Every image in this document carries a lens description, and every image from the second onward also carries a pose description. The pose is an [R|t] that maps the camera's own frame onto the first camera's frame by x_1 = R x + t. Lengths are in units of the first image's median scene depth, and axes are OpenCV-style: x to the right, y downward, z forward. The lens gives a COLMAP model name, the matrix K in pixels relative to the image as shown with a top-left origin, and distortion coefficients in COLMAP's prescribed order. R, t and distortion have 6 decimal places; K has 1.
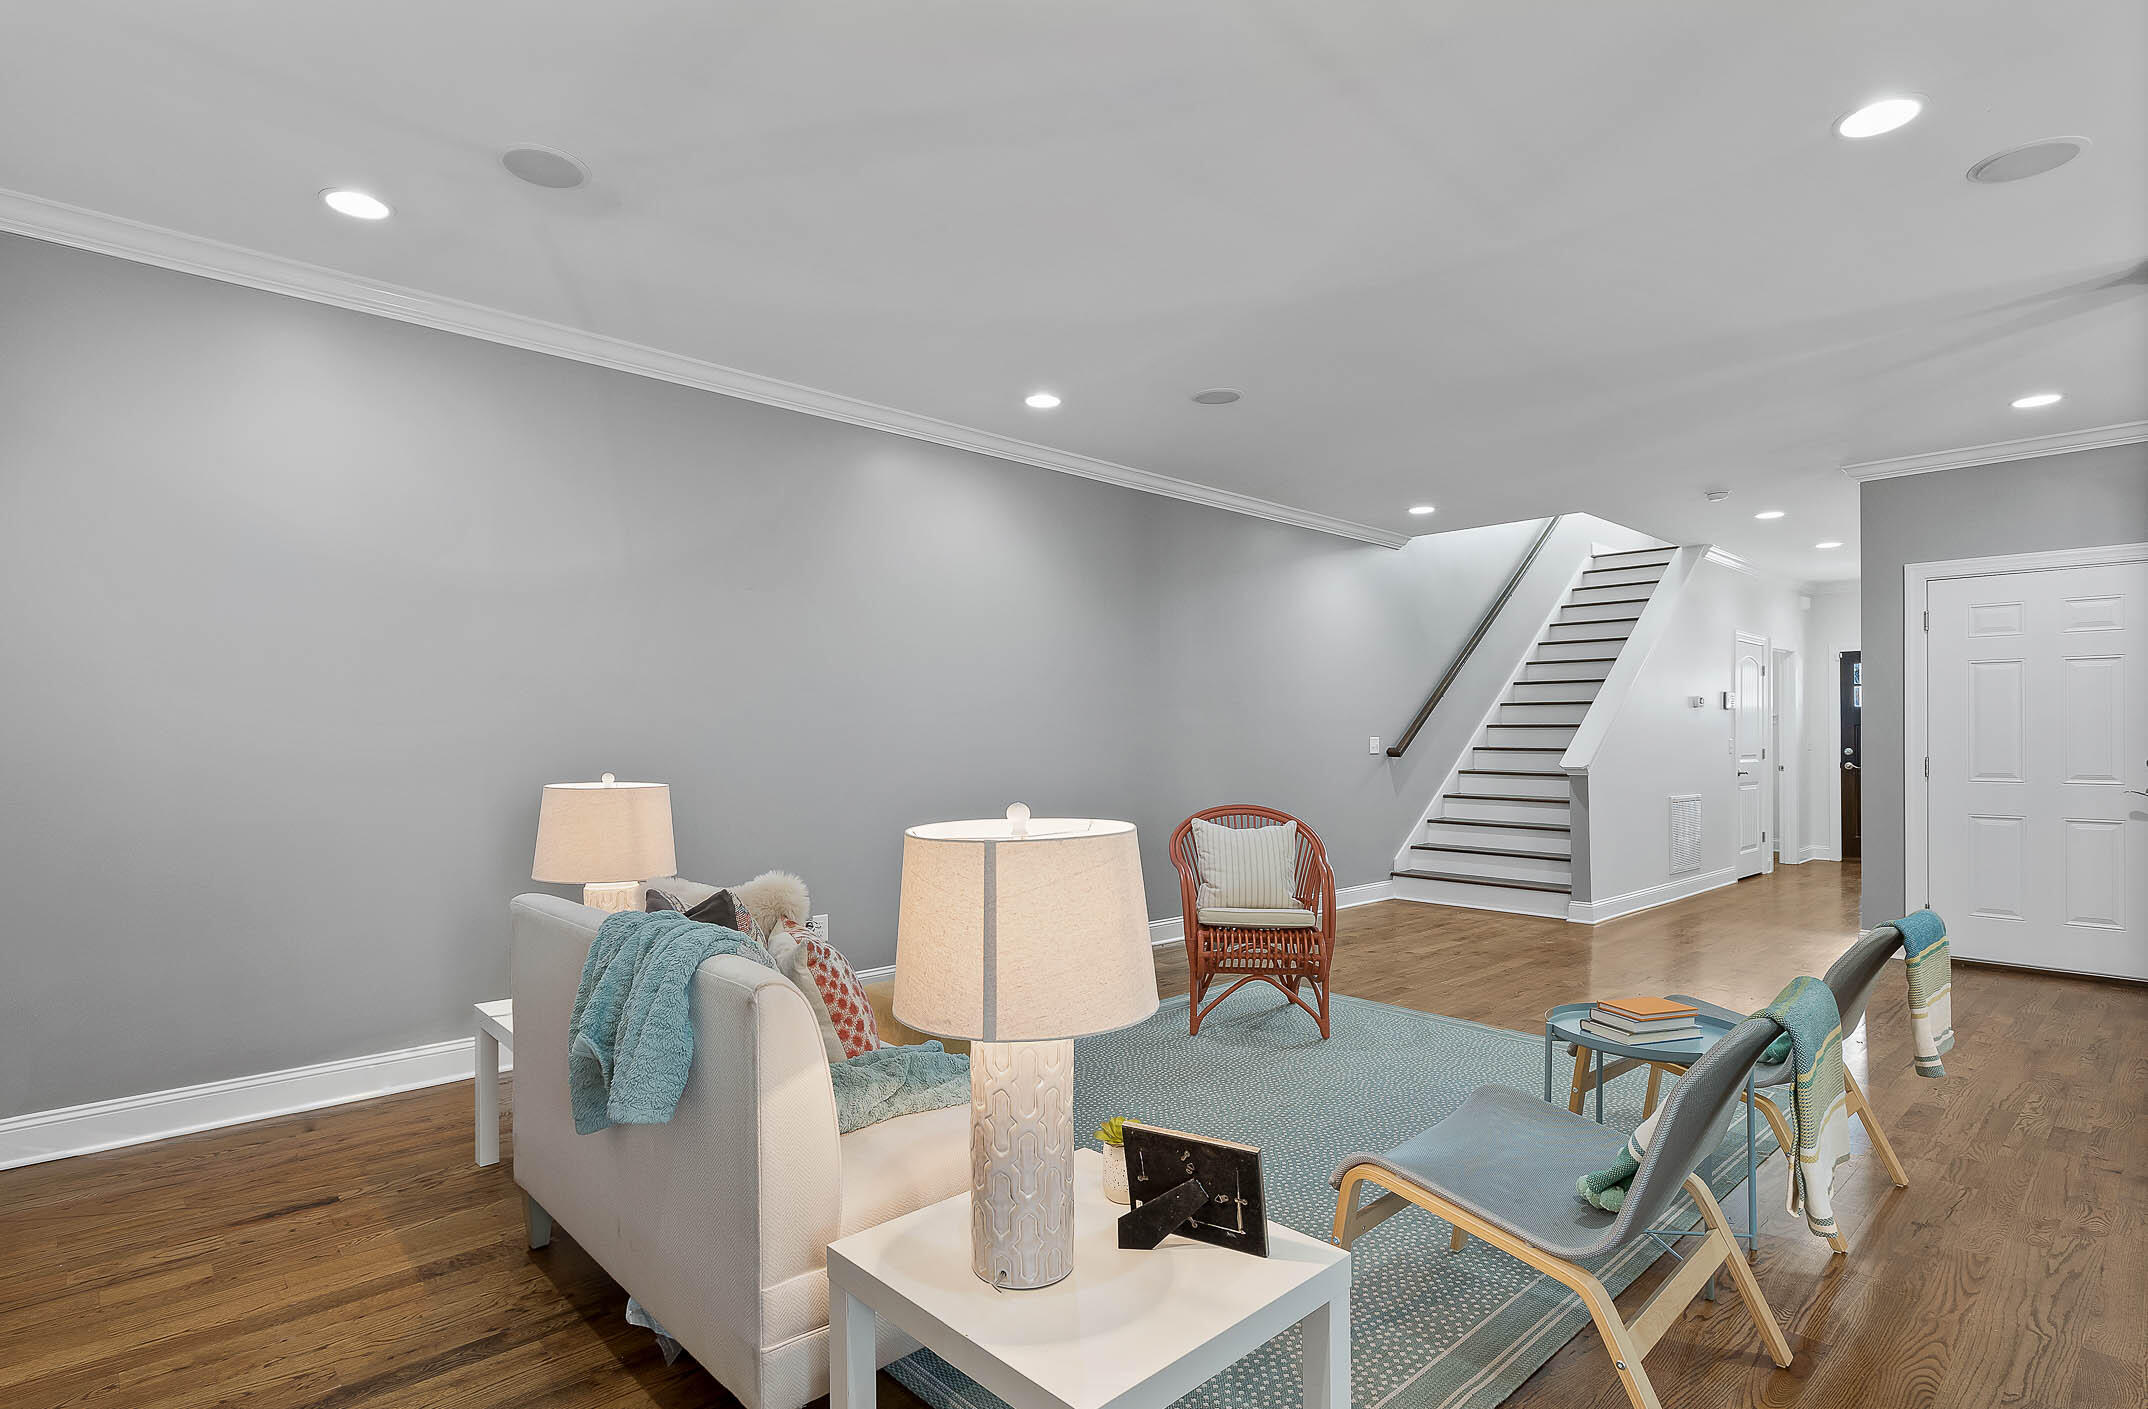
lens RADIAL K [[1097.7, 0, 1070.2], [0, 1097.7, 741.5], [0, 0, 1]] dist [0.000461, -0.000012]
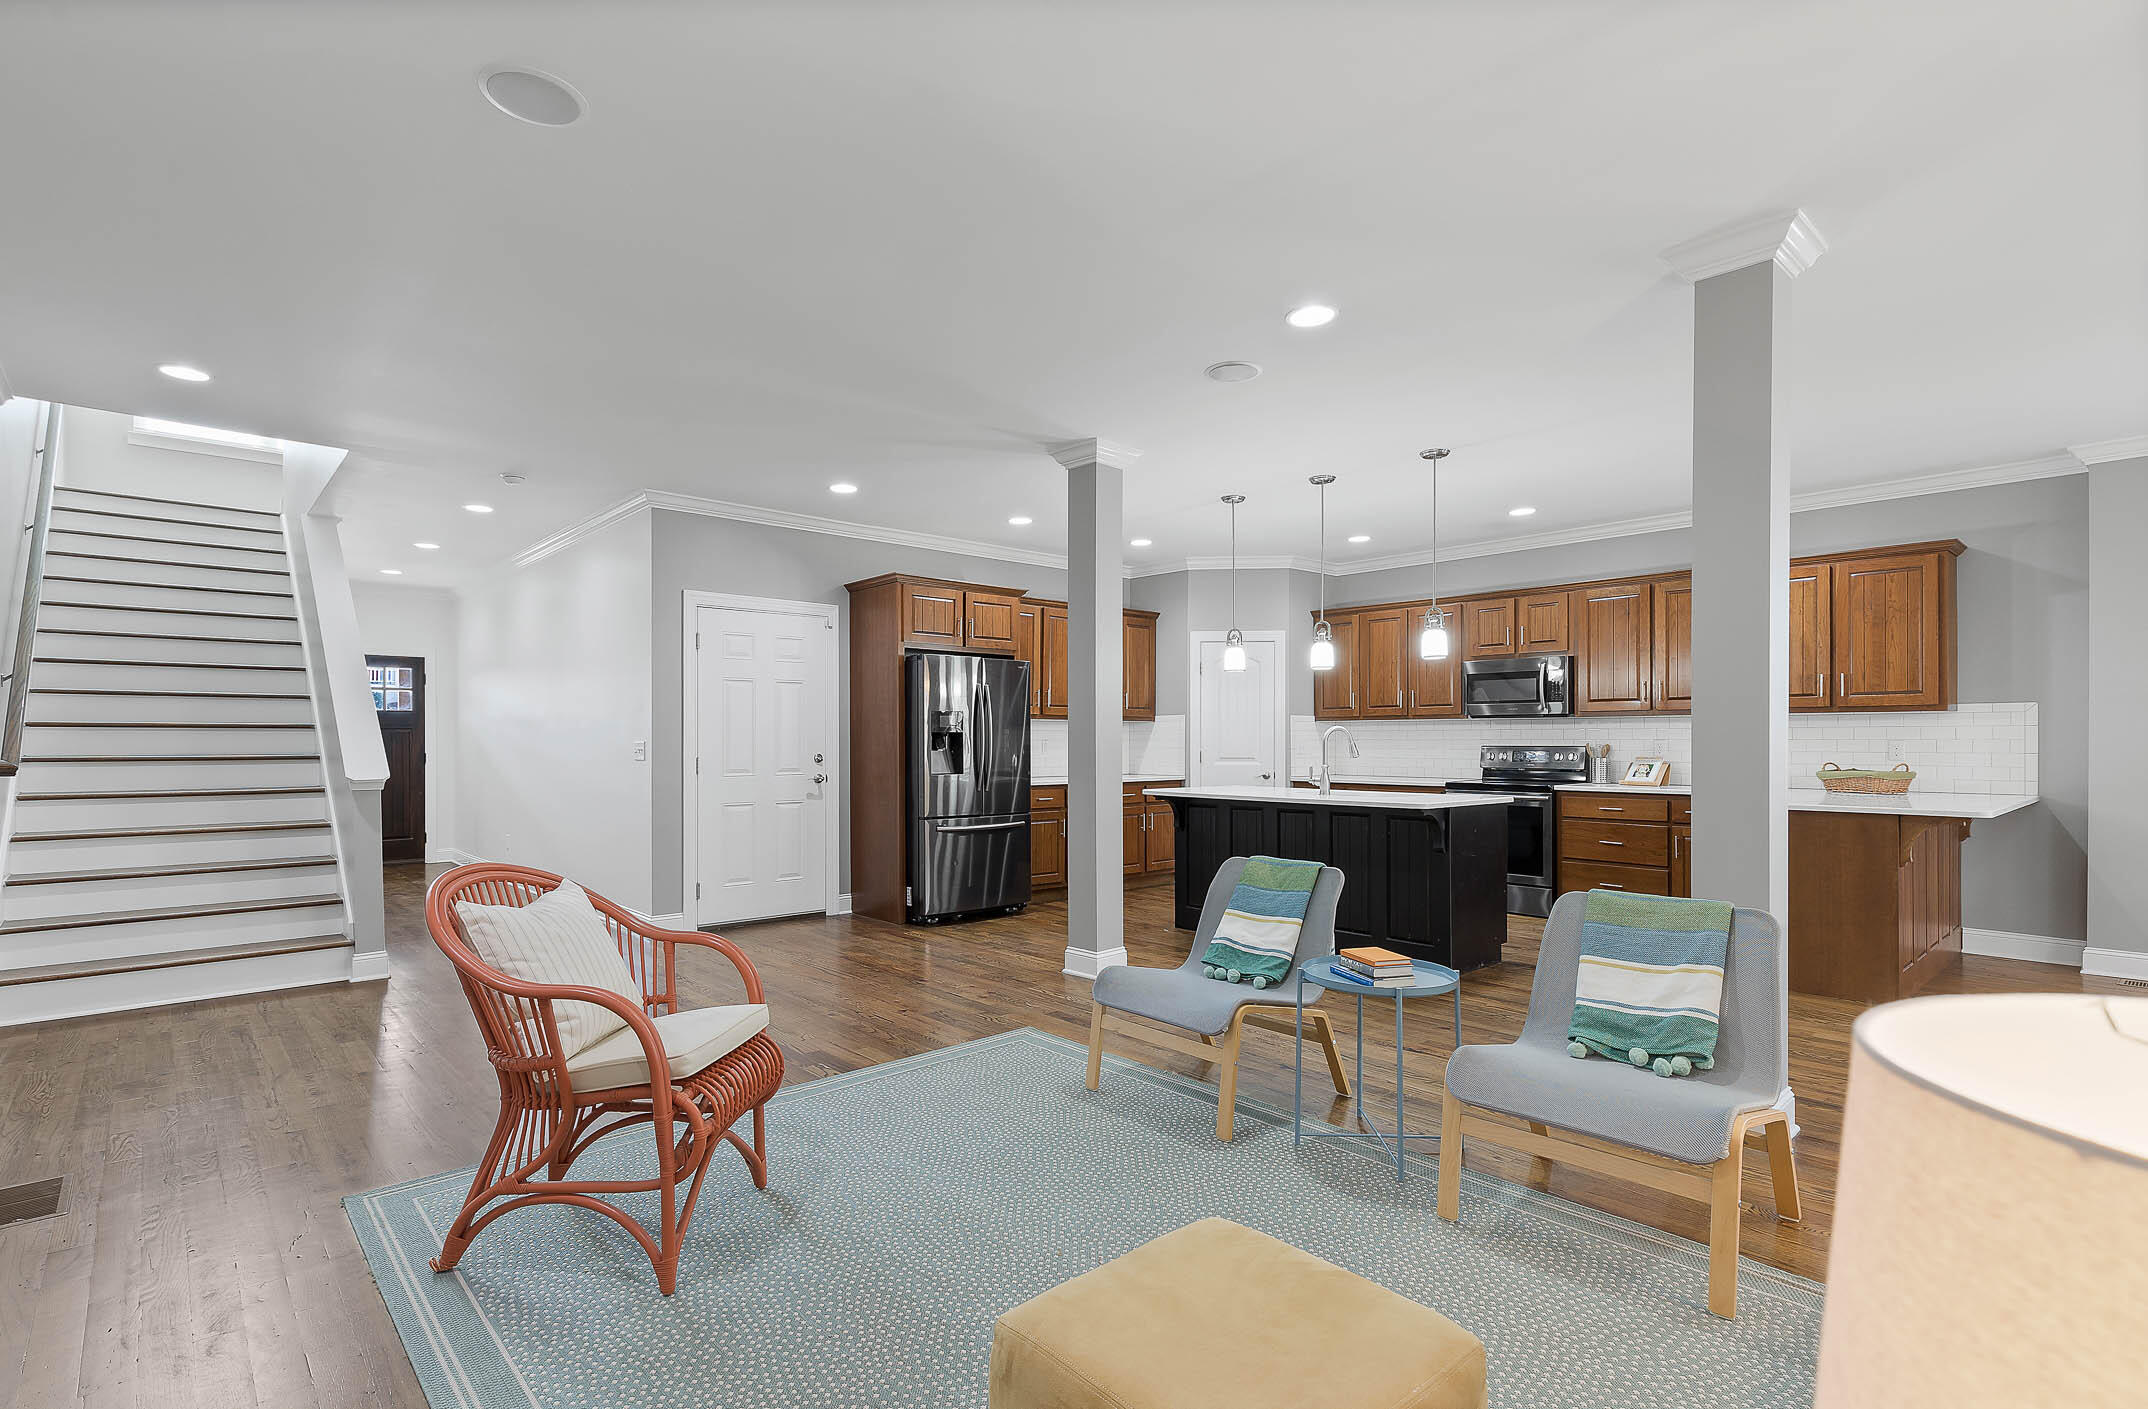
lens RADIAL K [[994.7, 0, 1065.4], [0, 994.7, 737.4], [0, 0, 1]] dist [-0.001808, -0.000073]
pose [[0.022966, 0.002205, 0.999734, -0.213075], [0.005704, 0.999981, -0.002337, -0.001861], [-0.999720, 0.005756, 0.022953, 0.465581]]
